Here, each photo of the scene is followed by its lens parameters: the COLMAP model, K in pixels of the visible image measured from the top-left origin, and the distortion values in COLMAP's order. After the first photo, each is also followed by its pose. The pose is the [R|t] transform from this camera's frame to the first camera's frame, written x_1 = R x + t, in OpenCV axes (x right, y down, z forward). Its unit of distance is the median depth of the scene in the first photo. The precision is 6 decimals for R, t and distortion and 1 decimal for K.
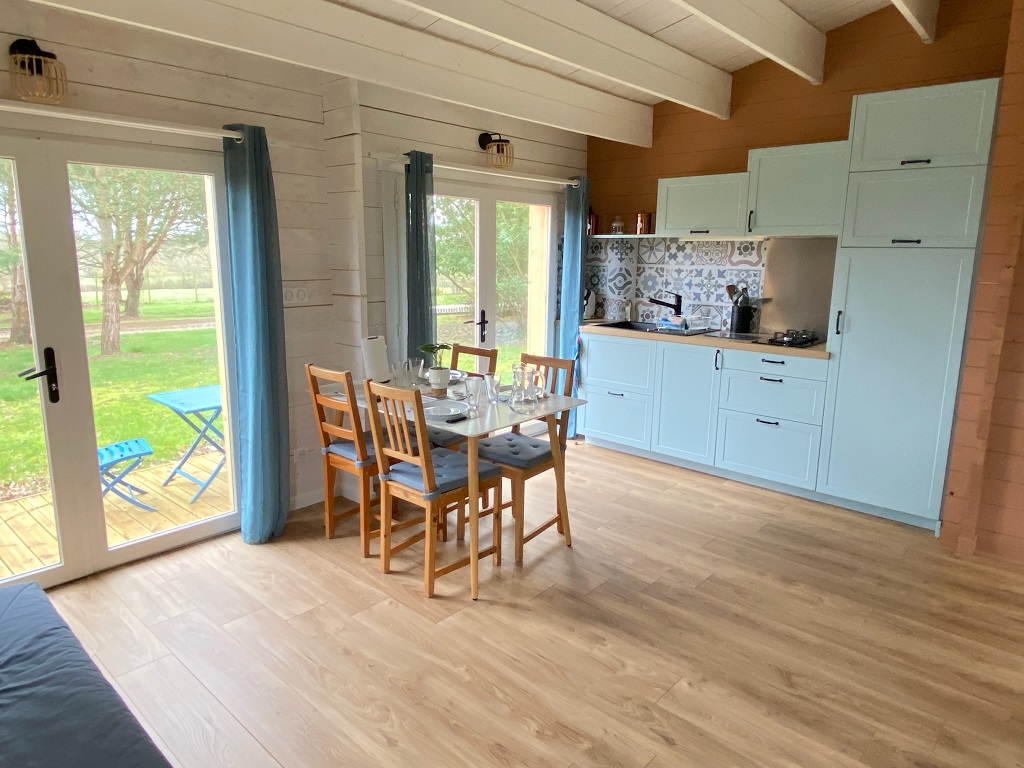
lens RADIAL K [[667.7, 0, 510.1], [0, 667.7, 378.8], [0, 0, 1]] dist [0.055906, -0.000609]
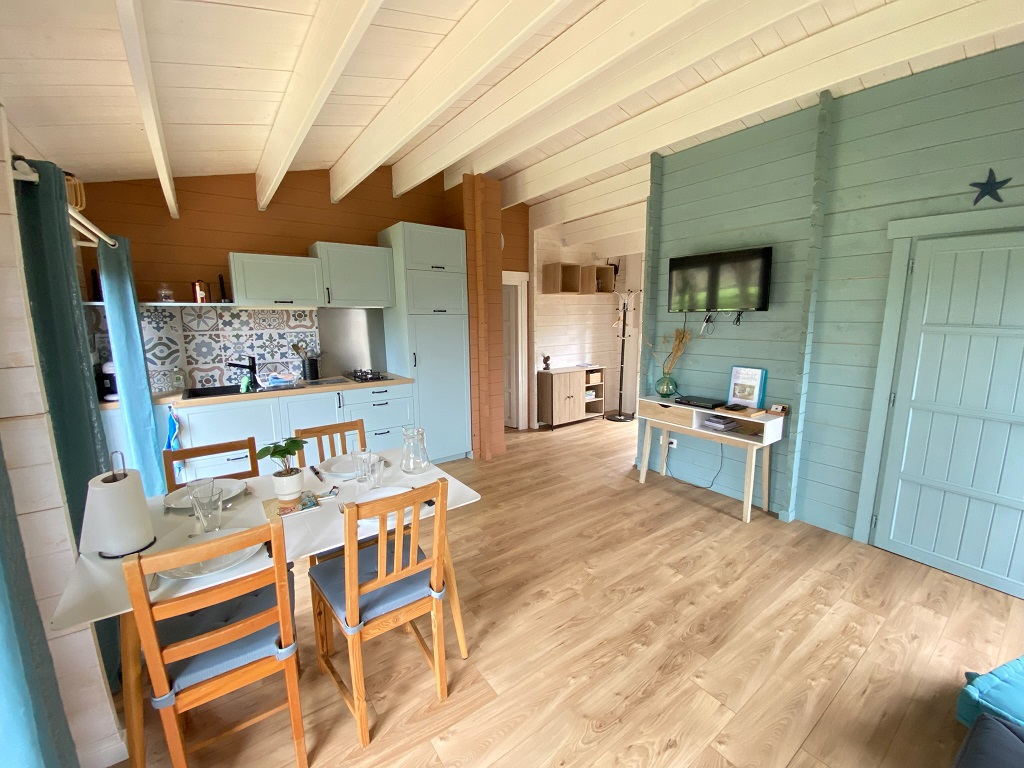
lens RADIAL K [[412.0, 0, 509.4], [0, 412.0, 385.2], [0, 0, 1]] dist [0.013423, -0.000400]
pose [[0.205296, -0.182868, 0.961464, -0.340777], [0.195522, 0.970248, 0.142790, -0.092984], [-0.958971, 0.158674, 0.234943, 0.423757]]
